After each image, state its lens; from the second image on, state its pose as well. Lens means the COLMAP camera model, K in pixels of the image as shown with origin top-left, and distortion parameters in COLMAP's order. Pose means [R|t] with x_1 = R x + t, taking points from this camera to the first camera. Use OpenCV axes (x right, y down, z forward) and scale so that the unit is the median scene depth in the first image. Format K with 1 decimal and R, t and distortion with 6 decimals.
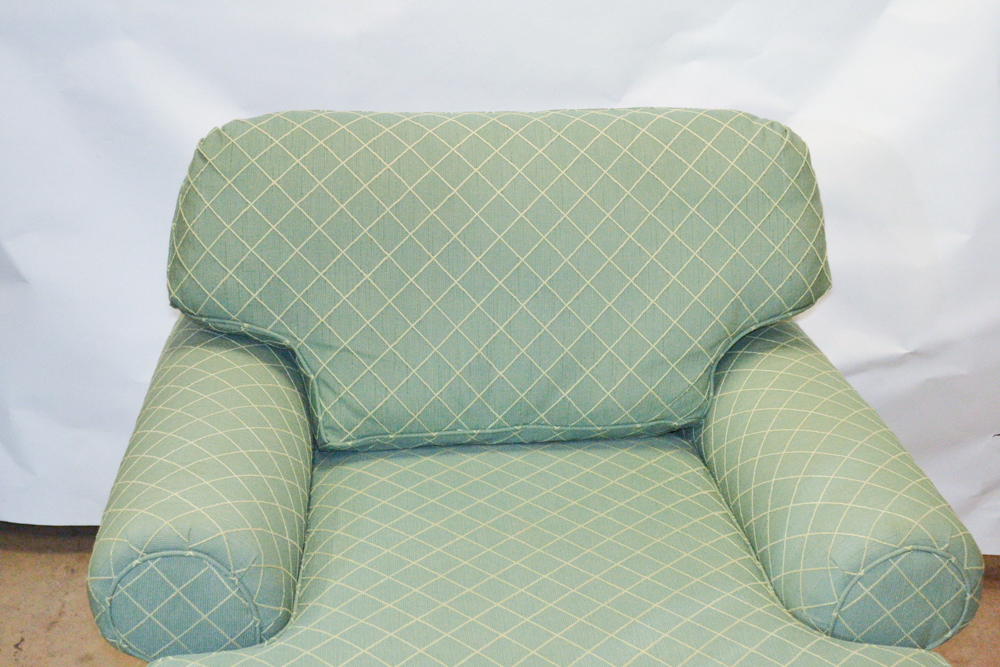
lens RADIAL K [[1624.4, 0, 500.0], [0, 1624.4, 333.5], [0, 0, 1]] dist [-0.029254, -0.058885]
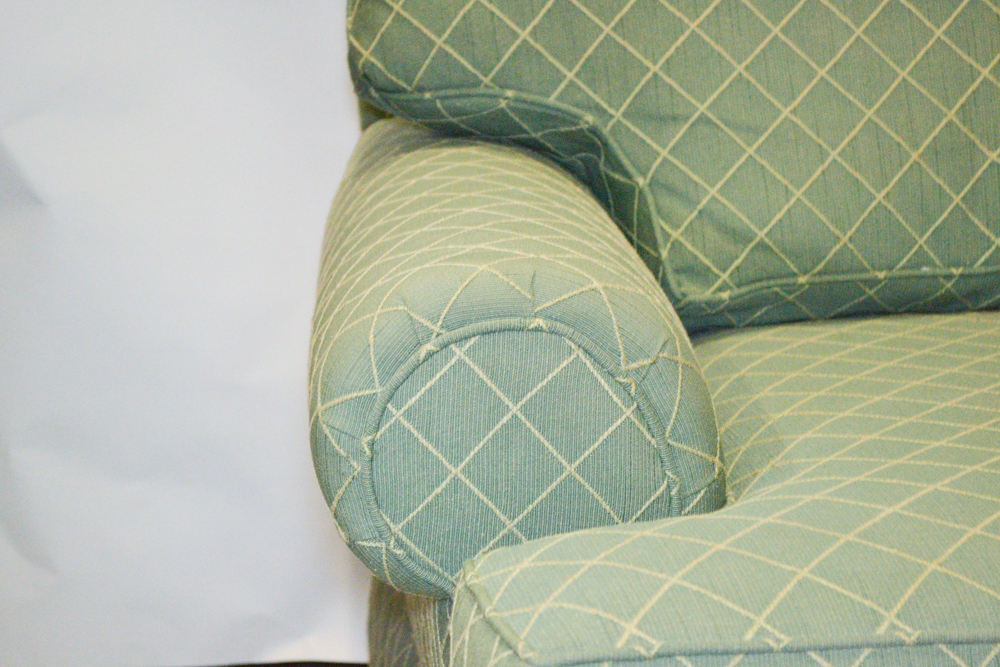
lens RADIAL K [[2338.0, 0, 500.0], [0, 2338.0, 333.5], [0, 0, 1]] dist [0.027156, 0.362007]
pose [[0.997233, -0.074300, -0.002287, -0.164131], [0.072341, 0.977097, -0.200123, 0.224791], [0.017104, 0.199403, 0.979768, 0.267268]]
